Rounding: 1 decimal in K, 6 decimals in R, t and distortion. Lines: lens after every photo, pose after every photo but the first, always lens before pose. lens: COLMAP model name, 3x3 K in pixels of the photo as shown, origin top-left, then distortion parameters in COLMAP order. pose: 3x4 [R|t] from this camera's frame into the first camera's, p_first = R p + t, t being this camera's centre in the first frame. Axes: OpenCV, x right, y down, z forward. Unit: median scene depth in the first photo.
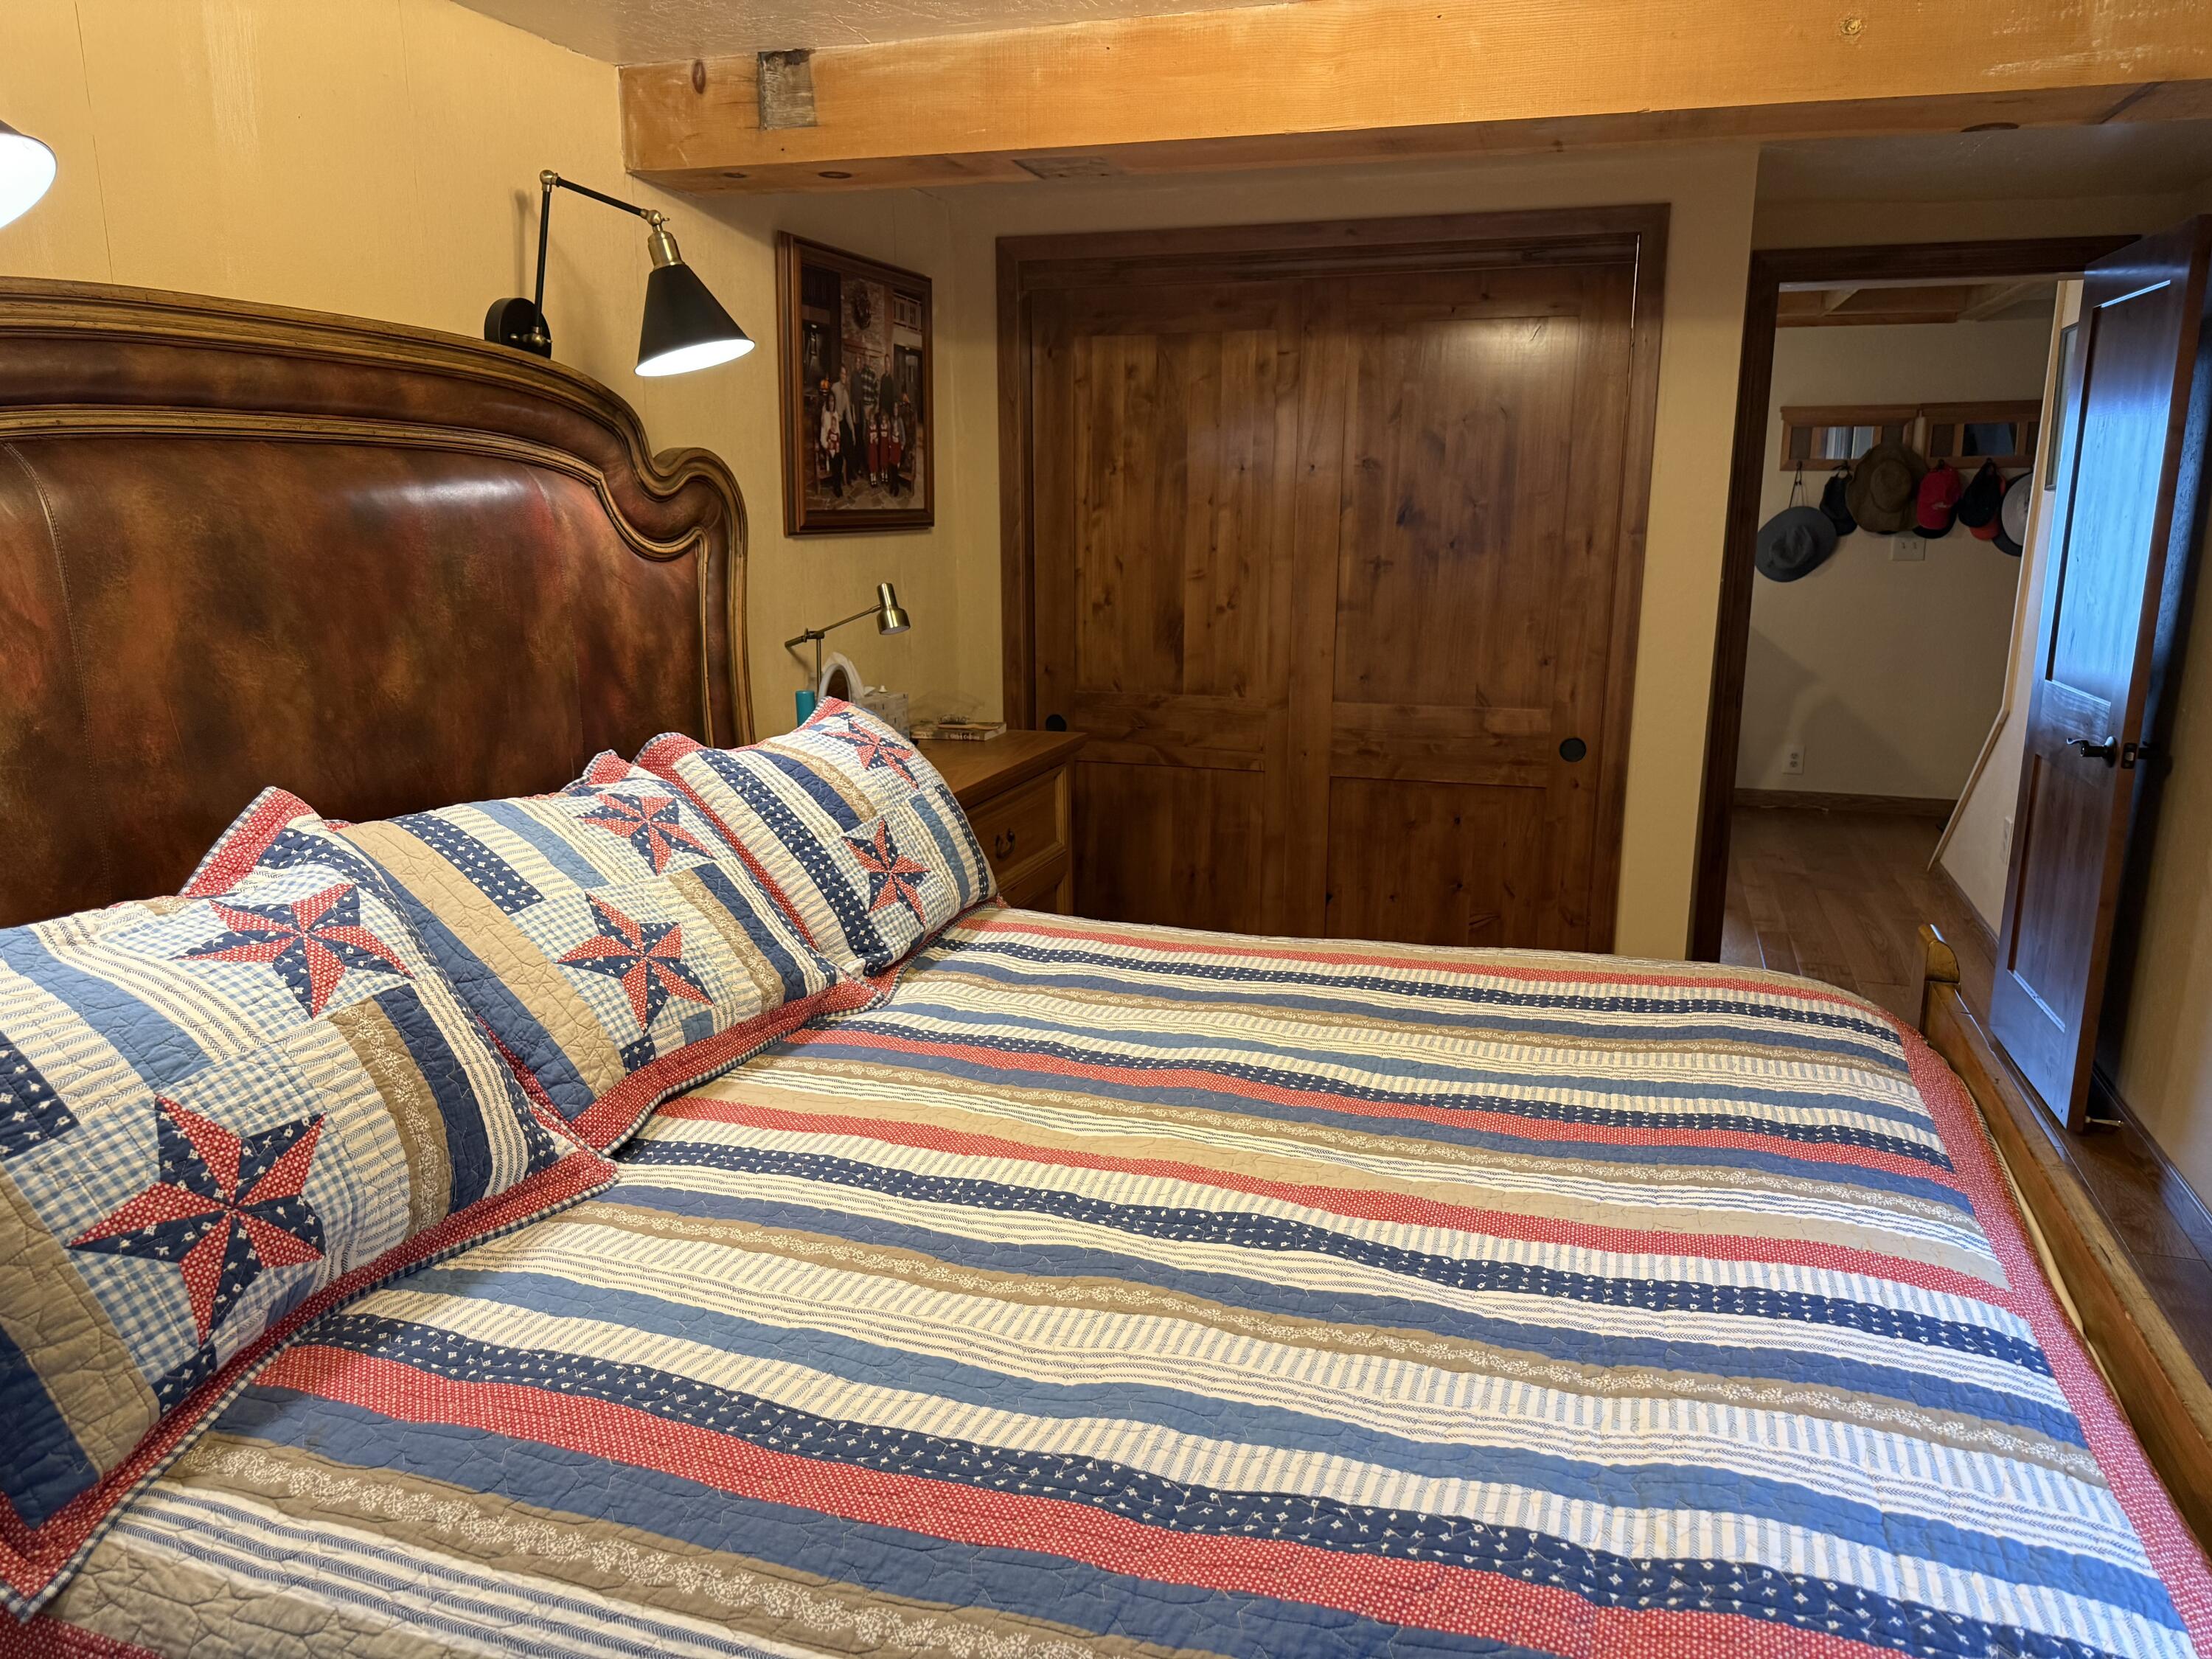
lens RADIAL K [[1565.4, 0, 1100.7], [0, 1565.4, 810.9], [0, 0, 1]] dist [0.041487, -0.037212]
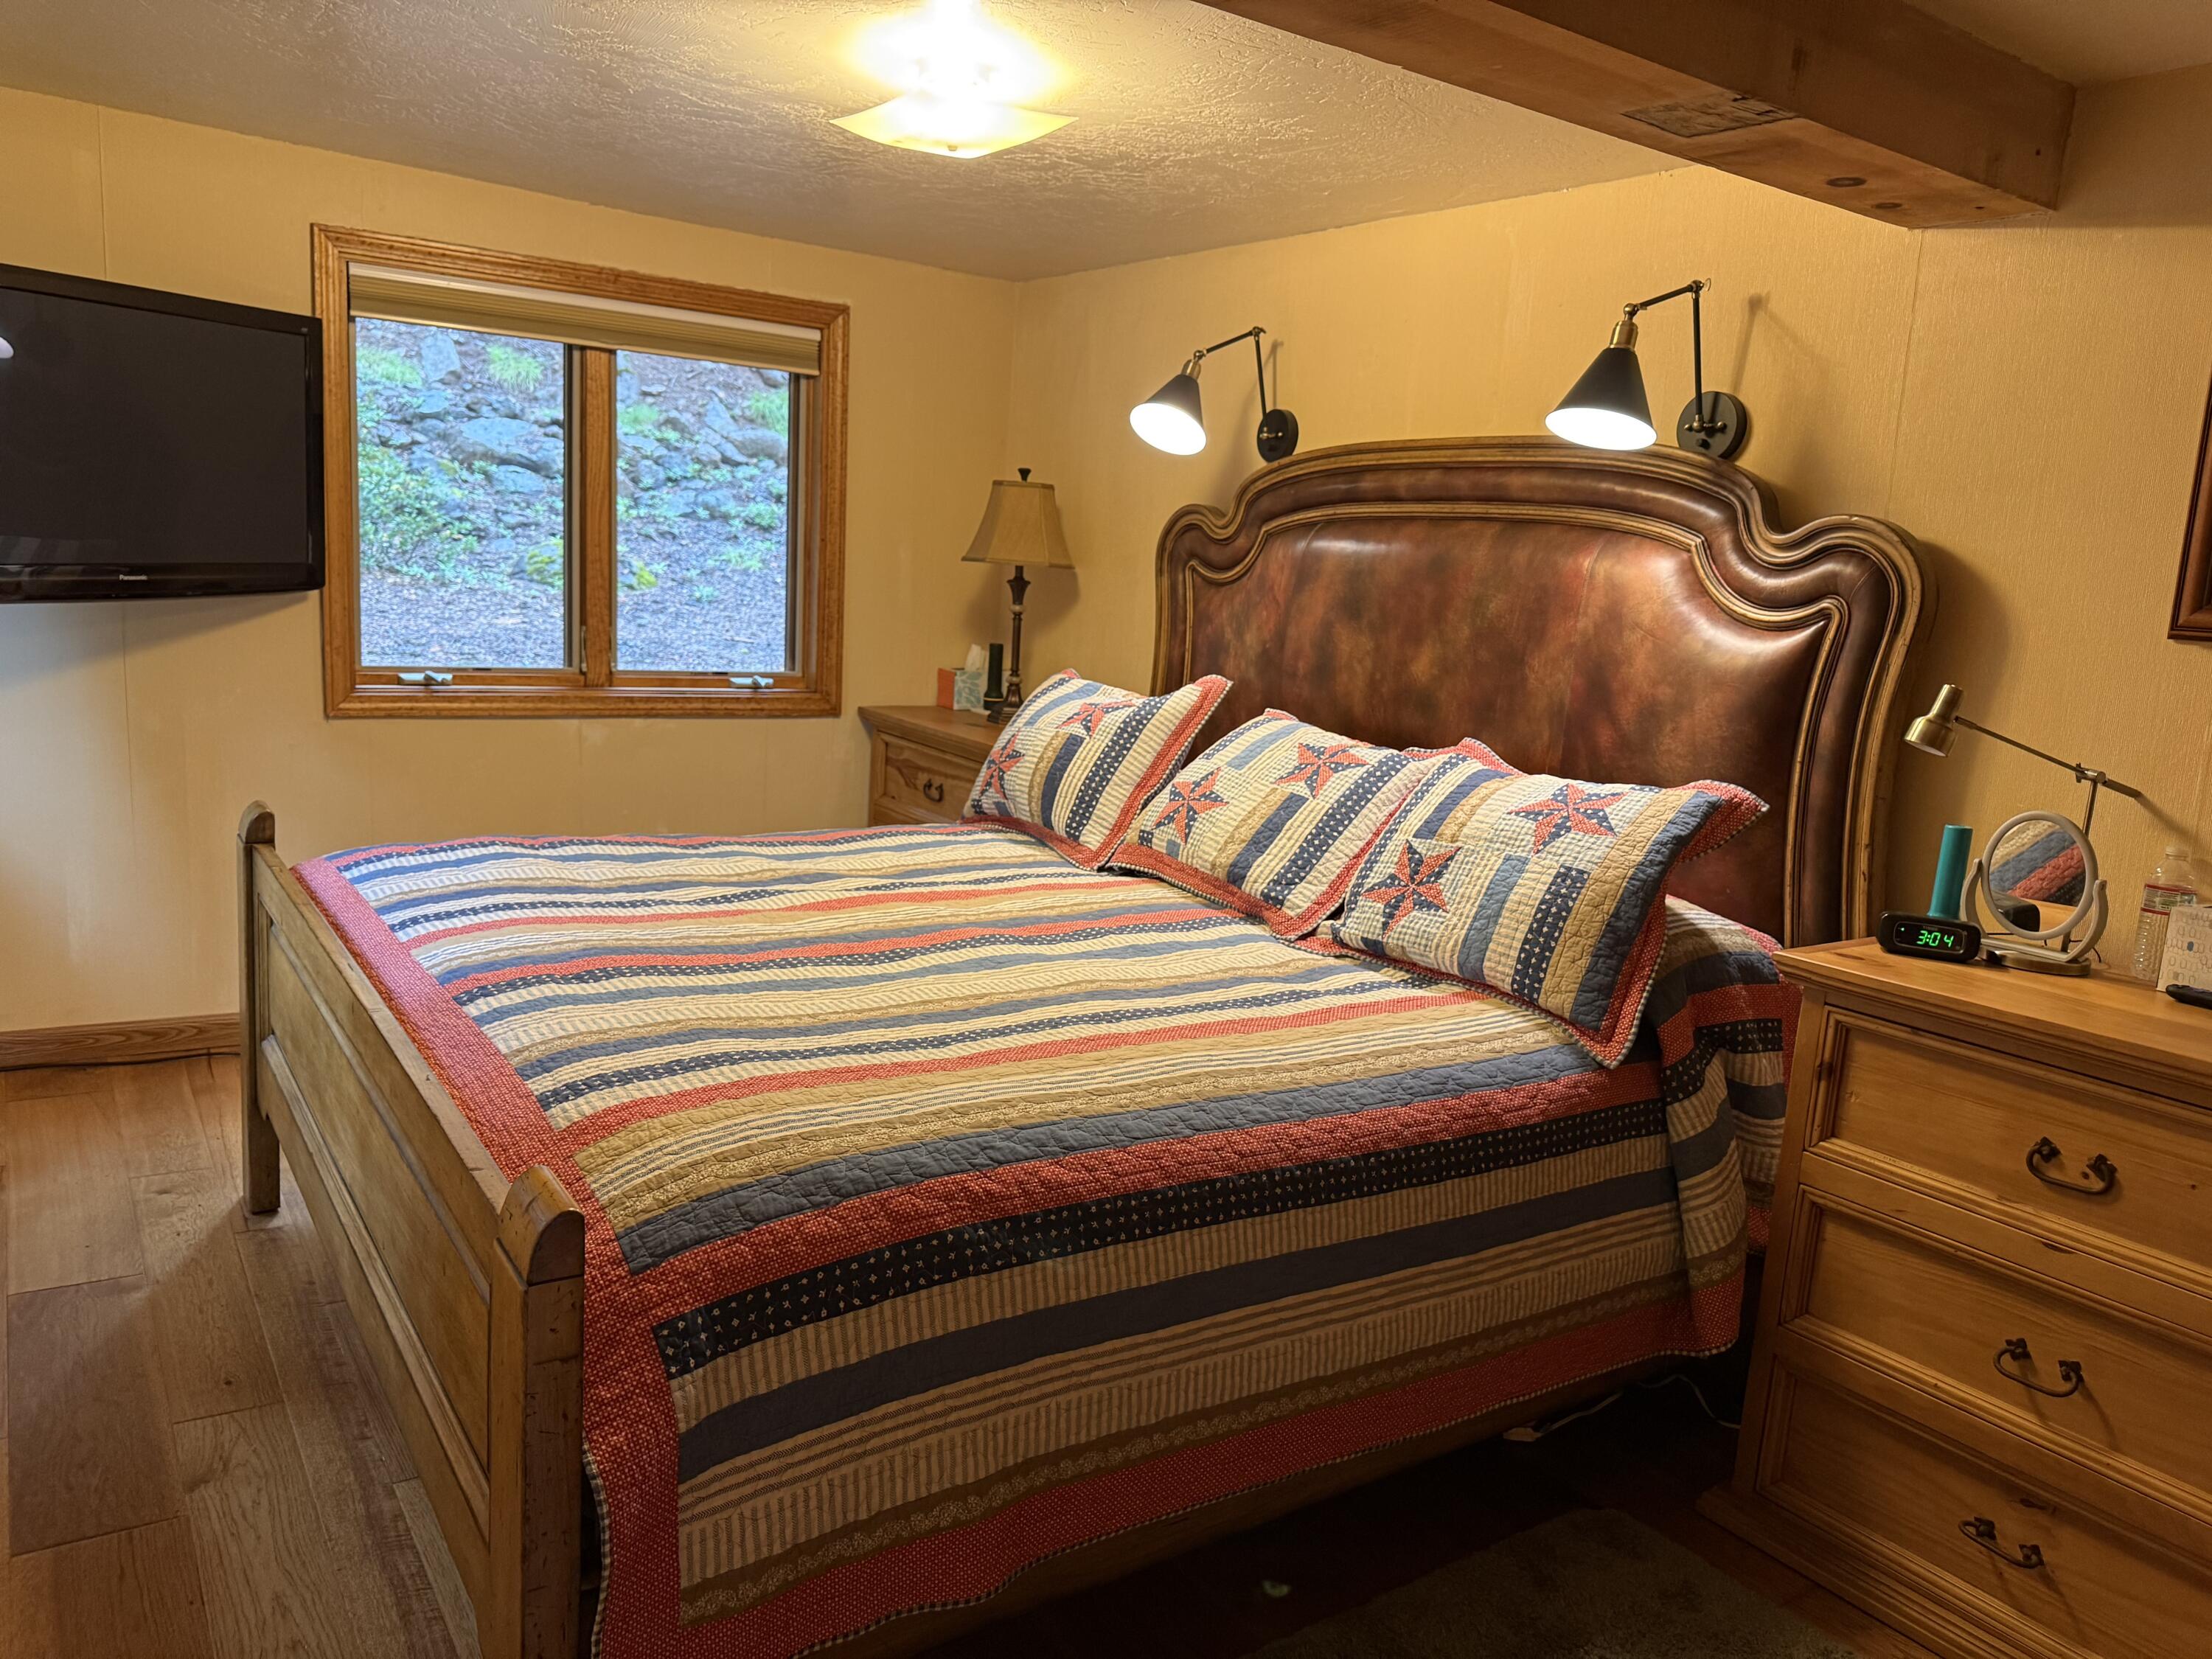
lens RADIAL K [[1565.4, 0, 1100.4], [0, 1565.4, 842.2], [0, 0, 1]] dist [0.041487, -0.037212]
pose [[-0.601725, 0.096548, -0.792846, 1.041403], [-0.223985, 0.932436, 0.283538, -0.303739], [0.766653, 0.348198, -0.539445, 1.727030]]
